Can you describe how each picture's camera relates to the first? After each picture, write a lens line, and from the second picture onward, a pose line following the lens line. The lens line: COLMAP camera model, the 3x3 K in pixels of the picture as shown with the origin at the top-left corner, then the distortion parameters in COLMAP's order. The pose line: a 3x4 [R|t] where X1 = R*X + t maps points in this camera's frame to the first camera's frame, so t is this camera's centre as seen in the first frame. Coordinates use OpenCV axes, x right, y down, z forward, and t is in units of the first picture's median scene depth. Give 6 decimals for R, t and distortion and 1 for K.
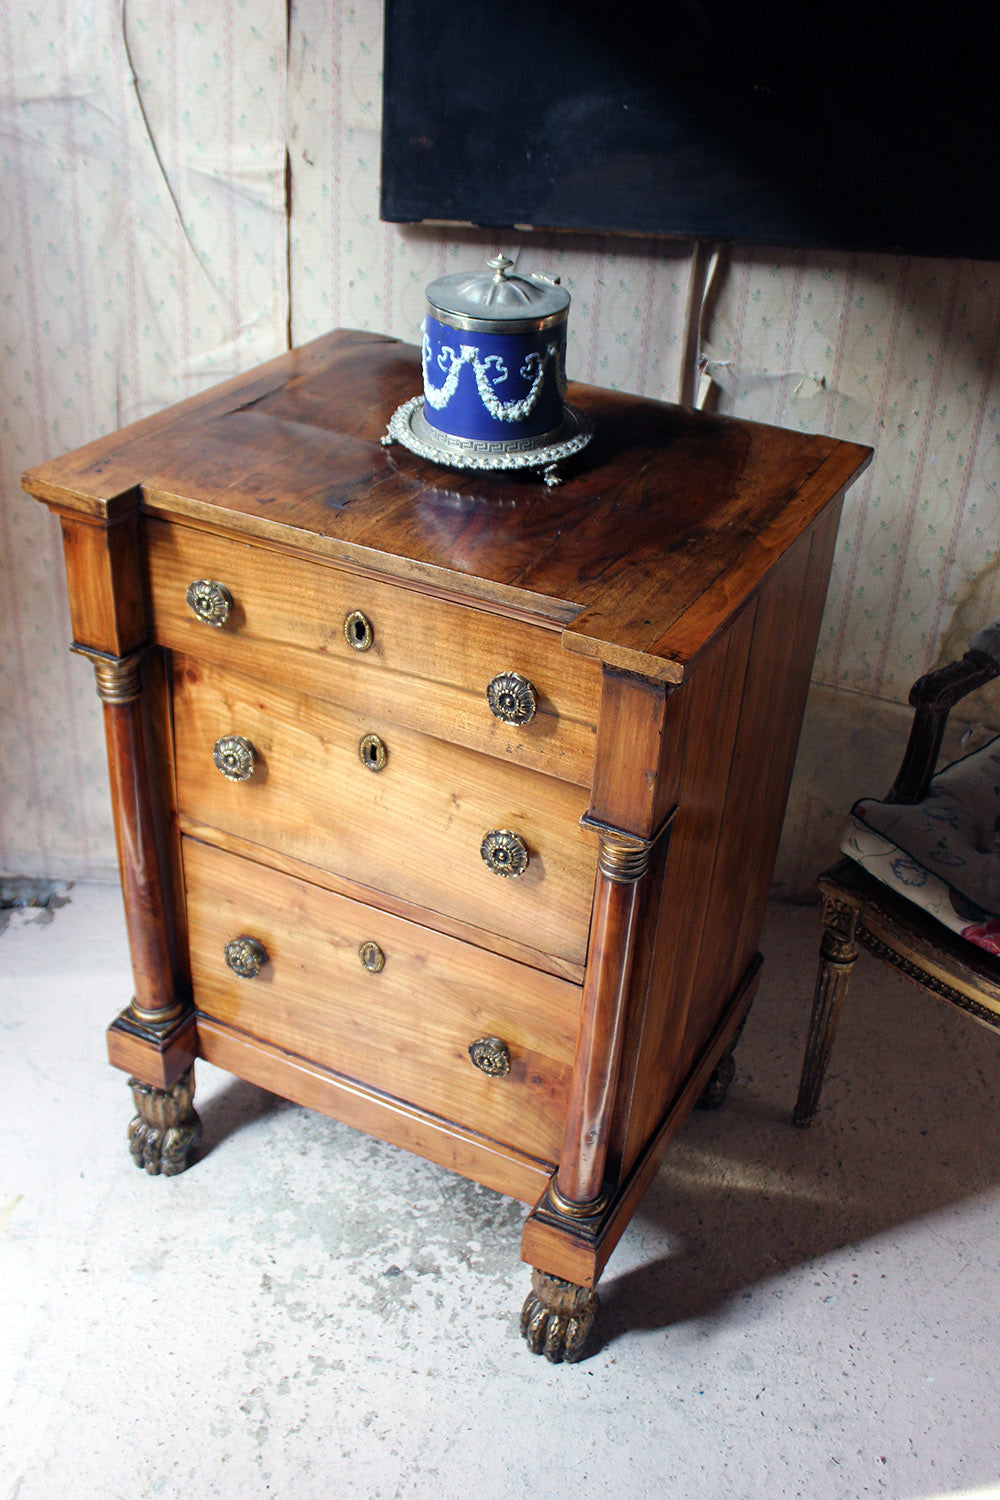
lens RADIAL K [[1522.3, 0, 499.1], [0, 1522.3, 768.3], [0, 0, 1]] dist [-0.098144, 0.000000]
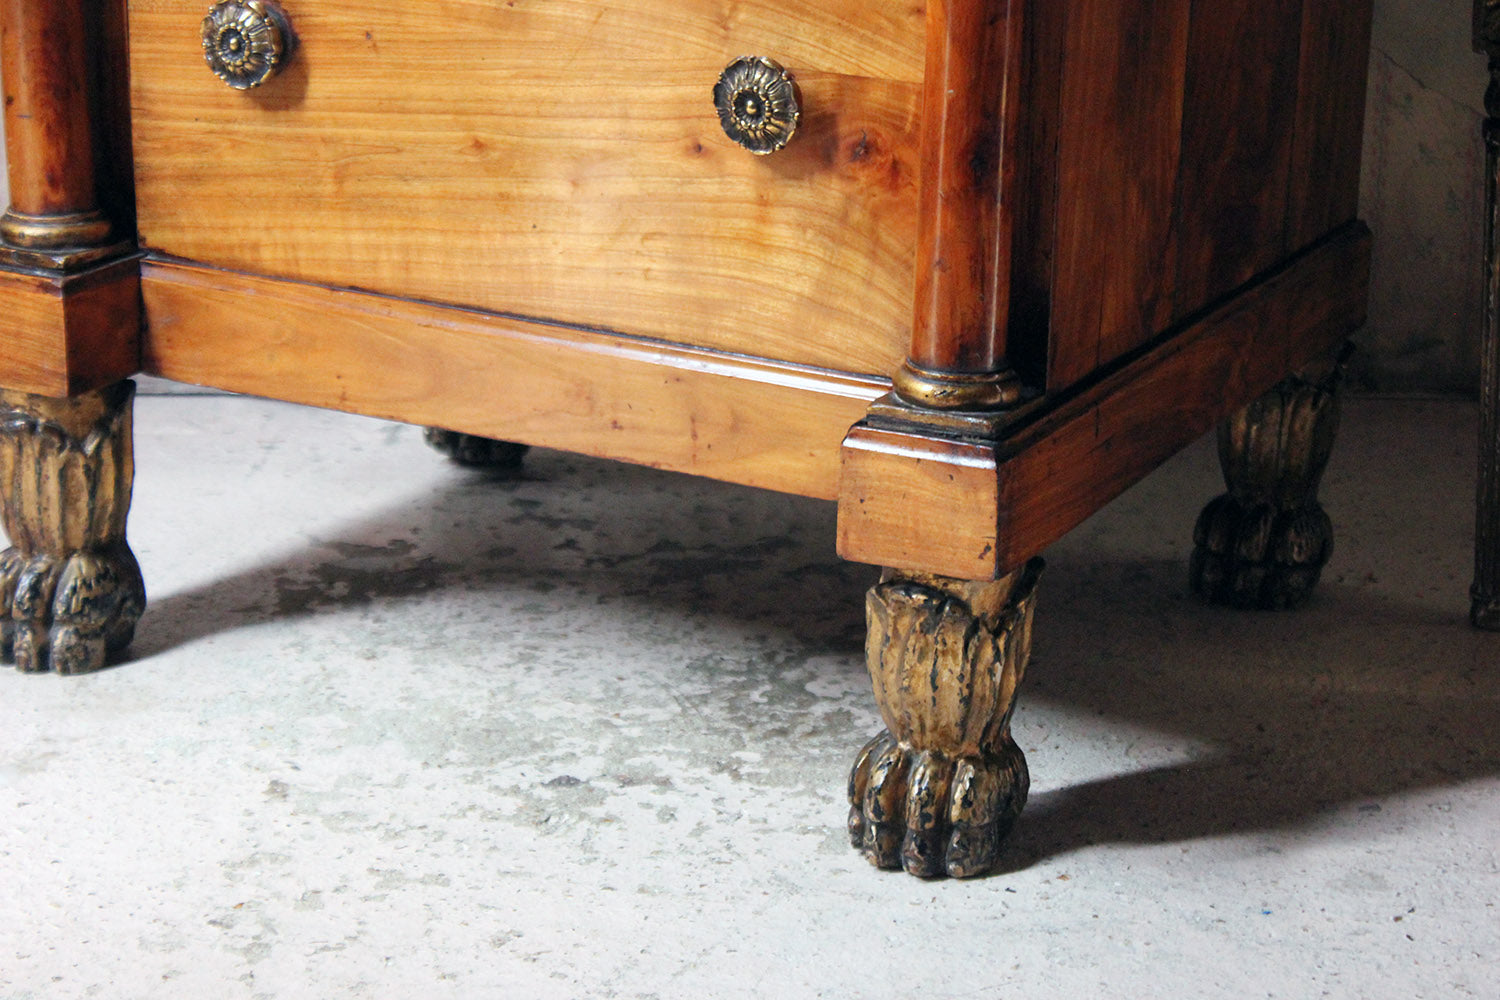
lens RADIAL K [[3603.2, 0, 752.2], [0, 3603.2, 490.5], [0, 0, 1]] dist [0.071400, 0.000000]
pose [[0.999107, -0.029454, -0.030304, 0.019729], [0.020576, 0.965402, -0.259954, 0.524705], [0.036912, 0.259098, 0.965145, -0.048182]]
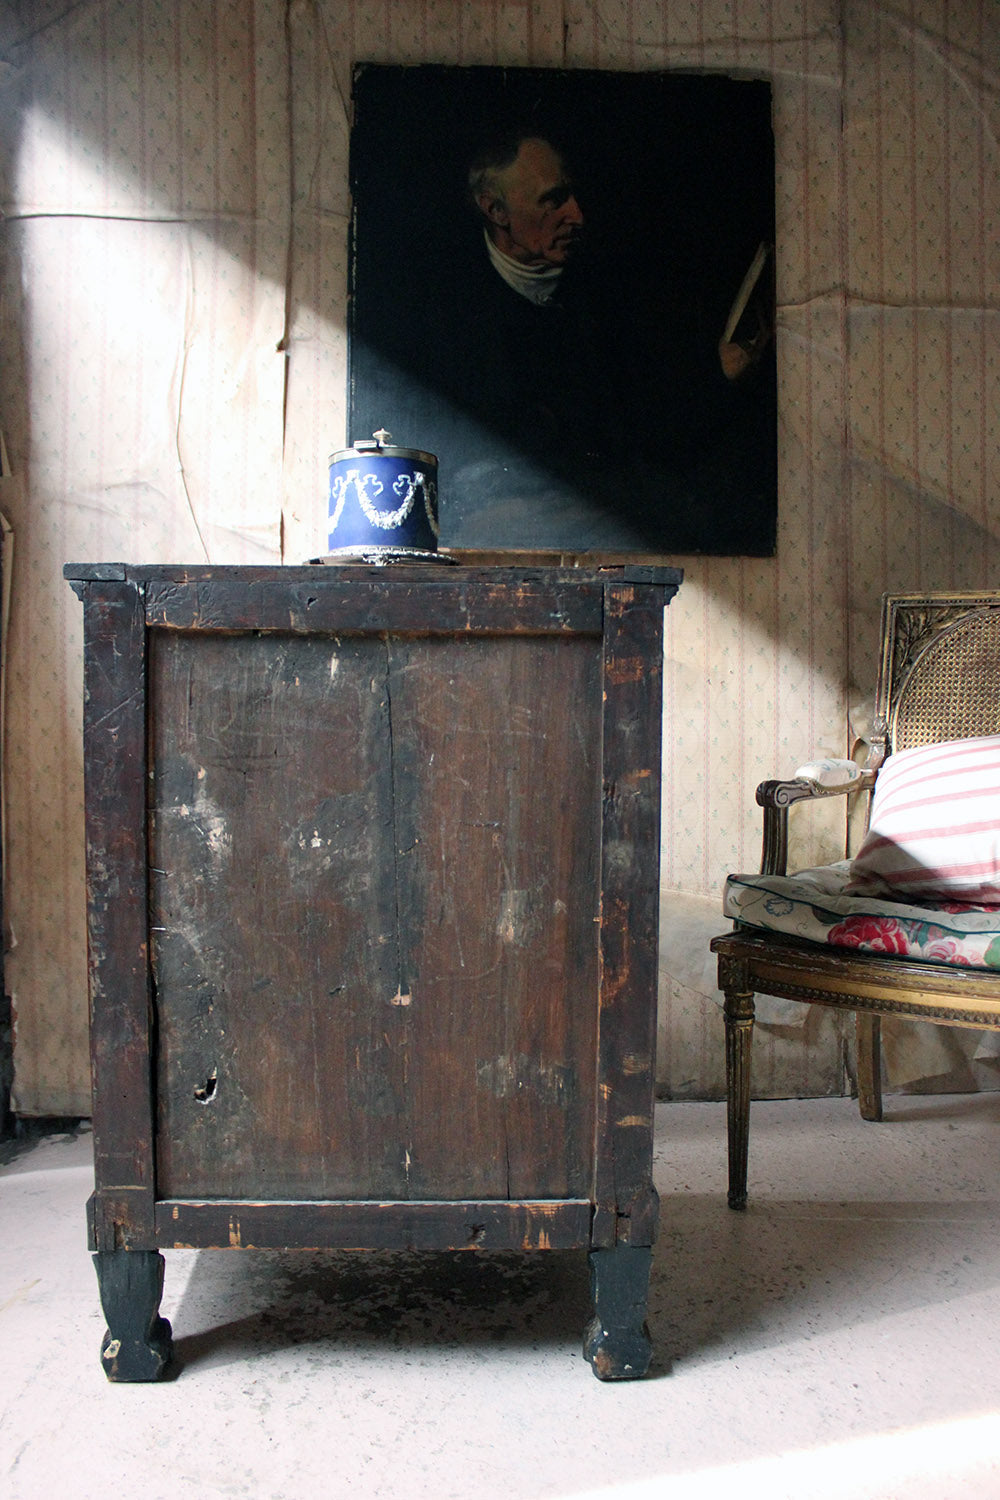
lens RADIAL K [[1247.6, 0, 494.3], [0, 1247.6, 753.8], [0, 0, 1]] dist [-0.139340, 0.091939]
pose [[0.996290, -0.055261, 0.065973, -0.026162], [0.080383, 0.871345, -0.484043, 0.412954], [-0.030737, 0.487550, 0.872554, 0.037003]]
